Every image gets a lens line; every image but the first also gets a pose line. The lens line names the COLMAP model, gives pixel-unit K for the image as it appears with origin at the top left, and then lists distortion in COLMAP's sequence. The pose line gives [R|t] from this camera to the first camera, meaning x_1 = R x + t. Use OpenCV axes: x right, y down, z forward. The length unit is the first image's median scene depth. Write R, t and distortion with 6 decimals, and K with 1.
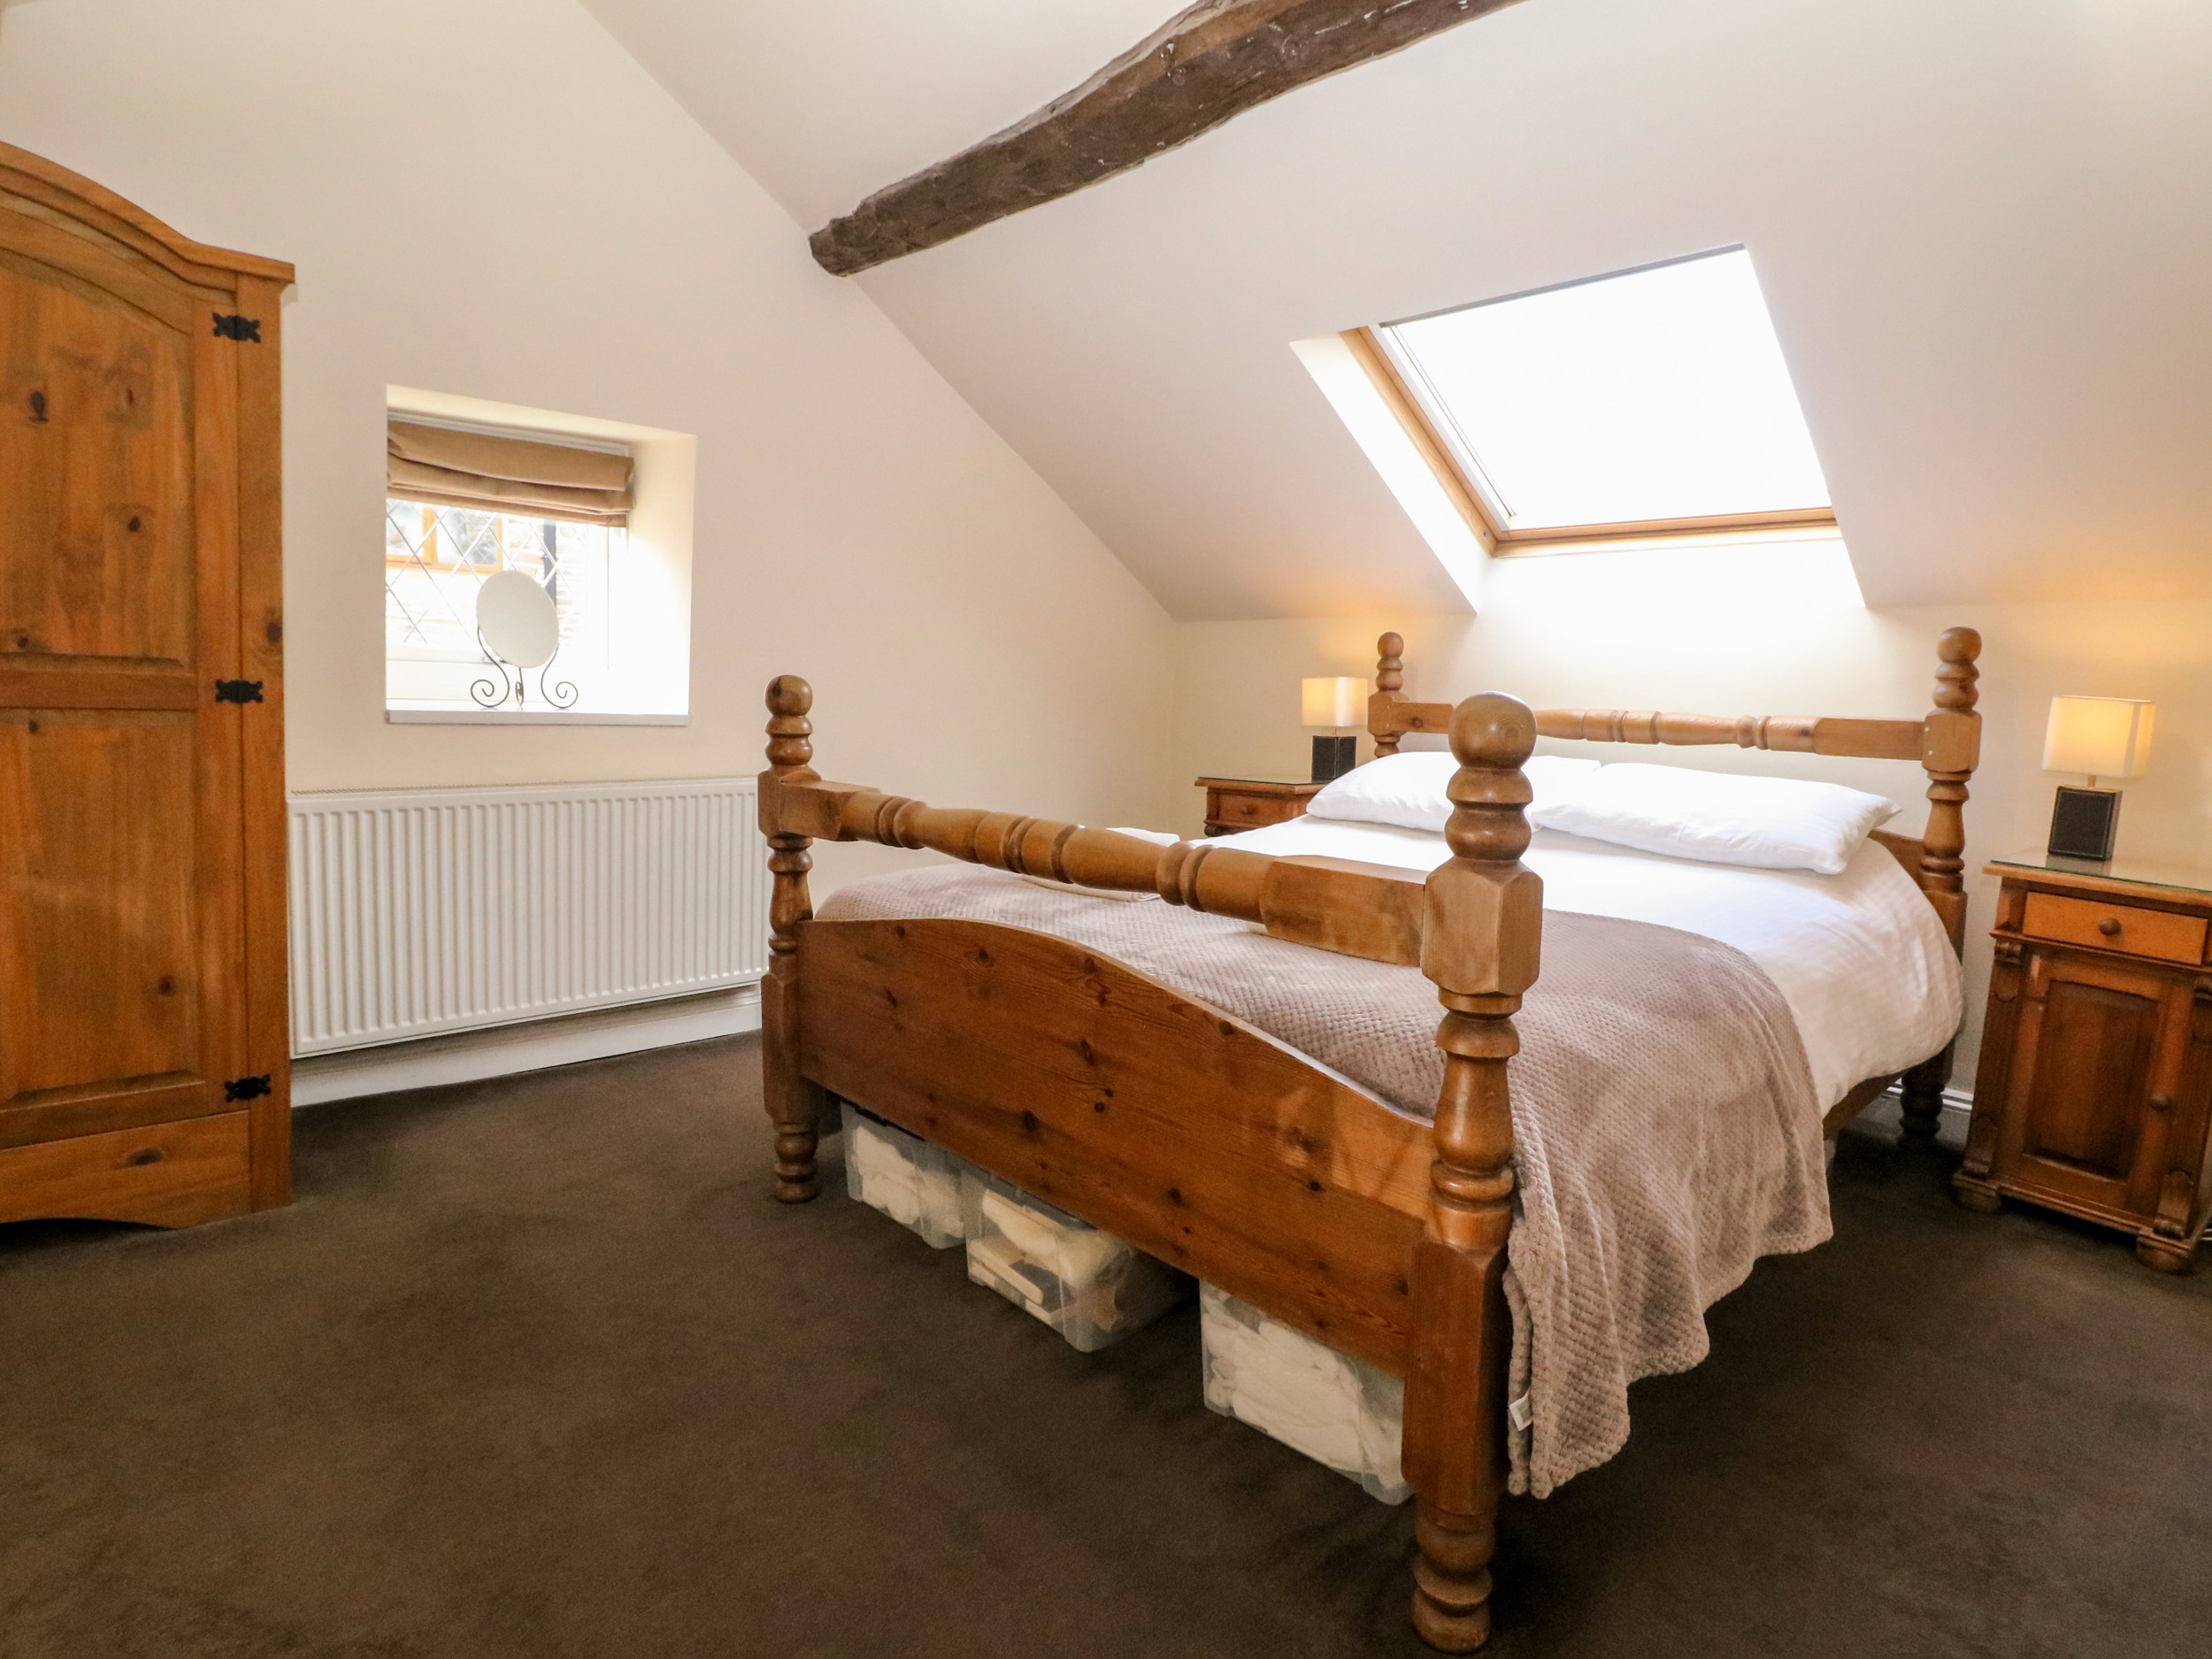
lens RADIAL K [[1185.4, 0, 1106.0], [0, 1185.4, 829.5], [0, 0, 1]] dist [-0.021834, -0.000859]
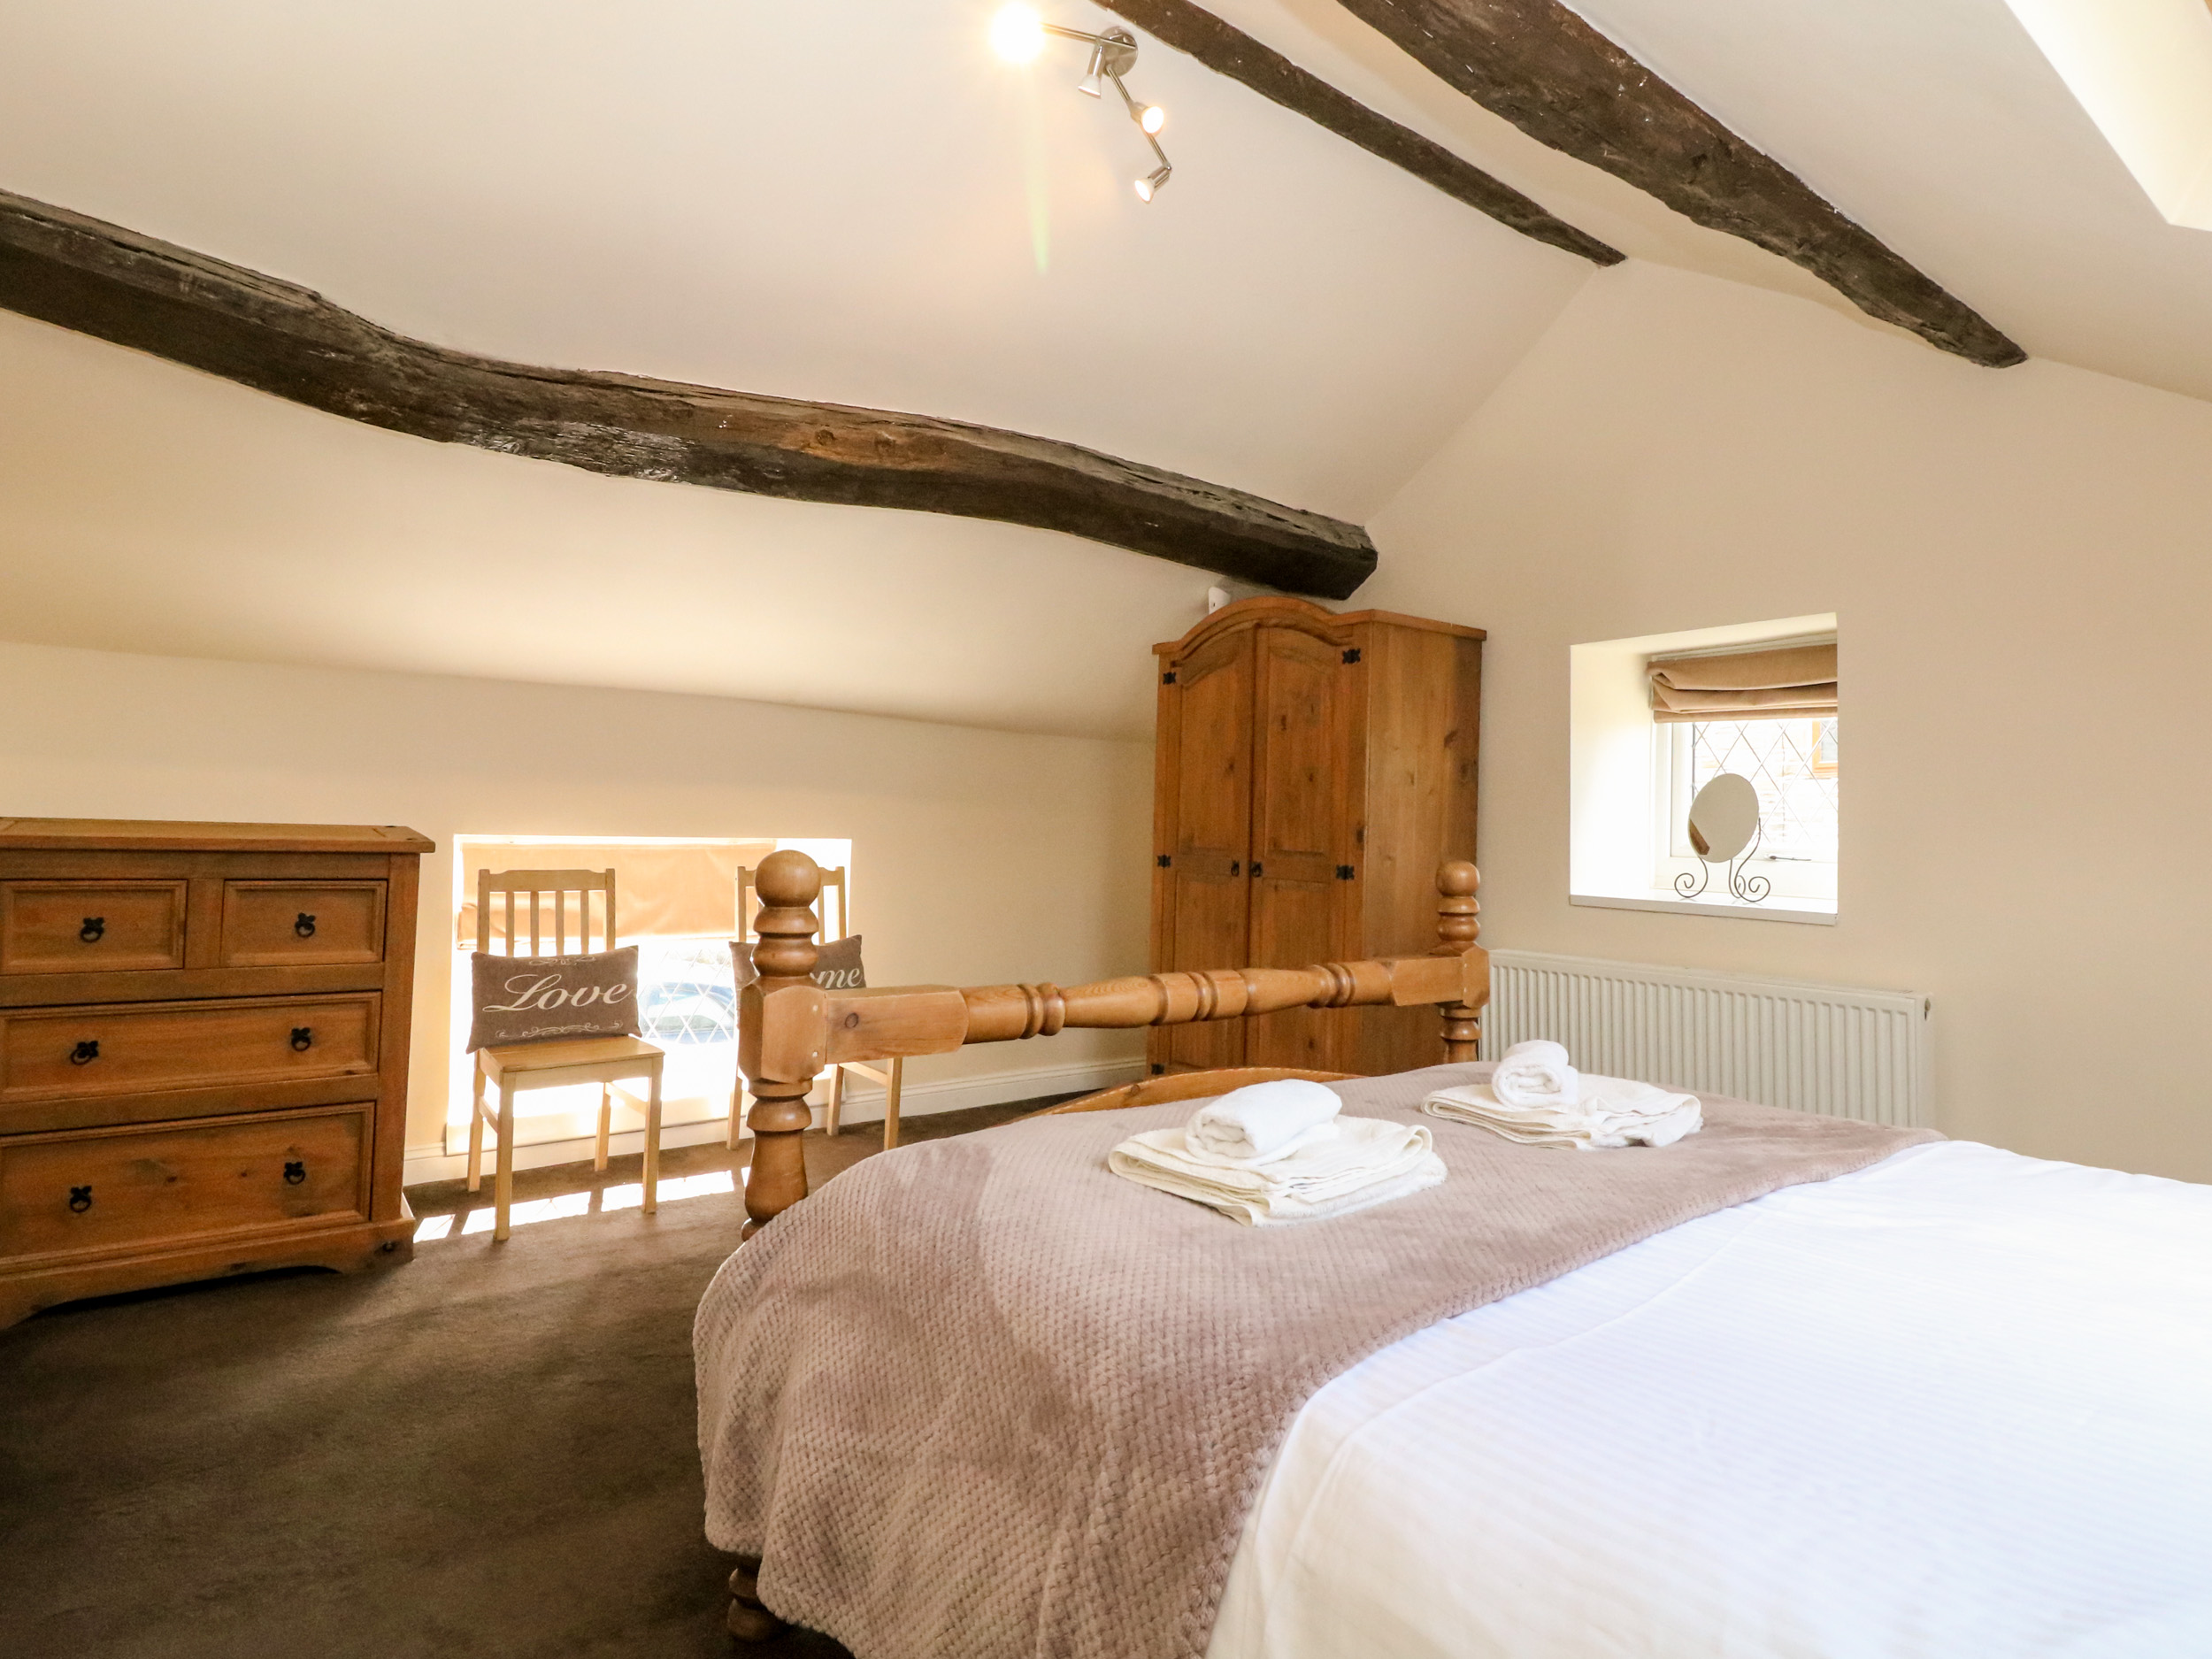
lens RADIAL K [[1185.4, 0, 1106.0], [0, 1185.4, 829.5], [0, 0, 1]] dist [-0.021834, -0.000859]
pose [[-0.109638, -0.032620, -0.993436, 0.943374], [-0.148181, 0.988829, -0.016115, -0.101483], [0.982864, 0.145441, -0.113247, 0.855821]]
